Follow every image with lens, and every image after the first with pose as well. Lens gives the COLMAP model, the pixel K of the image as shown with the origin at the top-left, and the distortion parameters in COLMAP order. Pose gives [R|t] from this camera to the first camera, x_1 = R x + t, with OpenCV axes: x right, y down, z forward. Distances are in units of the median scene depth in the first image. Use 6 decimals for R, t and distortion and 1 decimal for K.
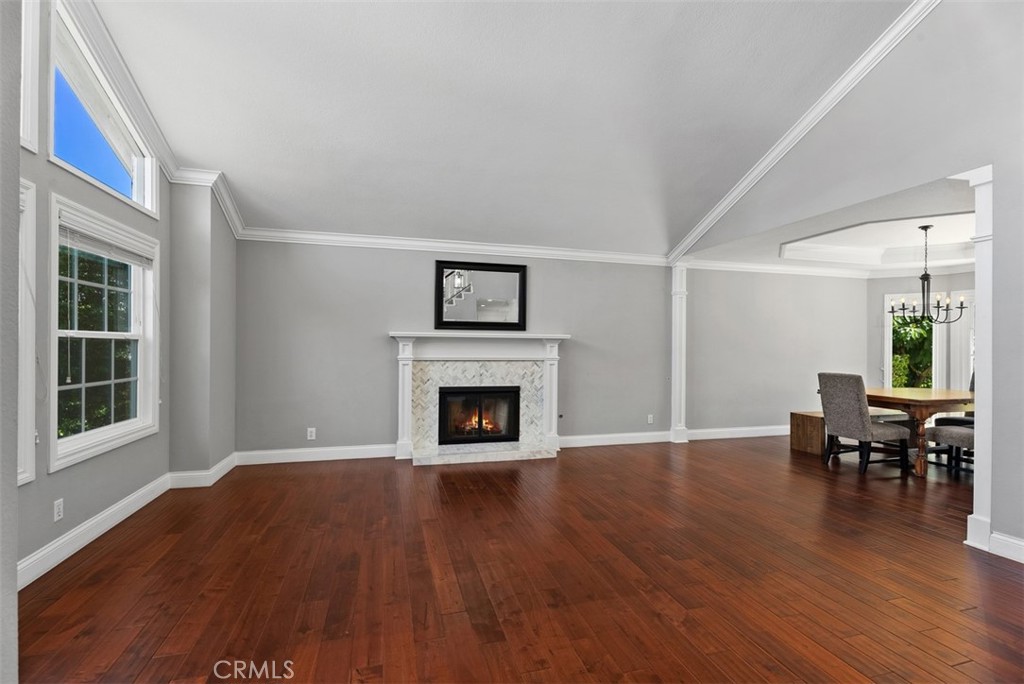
lens RADIAL K [[459.5, 0, 512.0], [0, 459.5, 342.0], [0, 0, 1]] dist [0.011717, -0.000253]
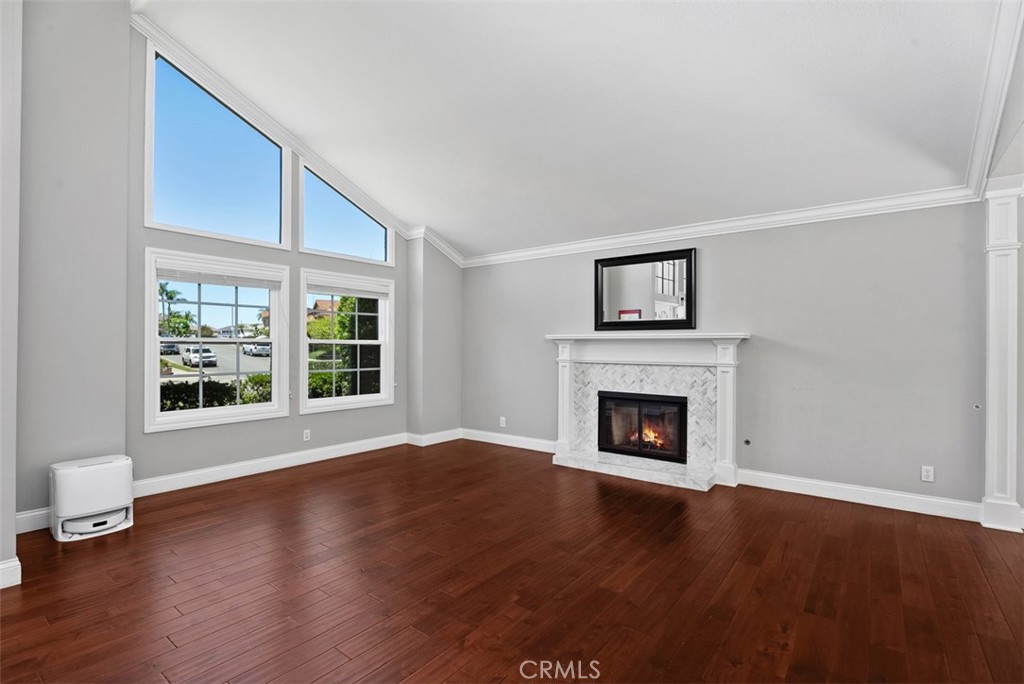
lens RADIAL K [[489.6, 0, 512.0], [0, 489.6, 342.0], [0, 0, 1]] dist [-0.000441, 0.000147]
pose [[0.596309, -0.012310, -0.802661, 0.558677], [0.008758, 0.999923, -0.008828, 0.003407], [0.802707, -0.001766, 0.596370, 0.244100]]
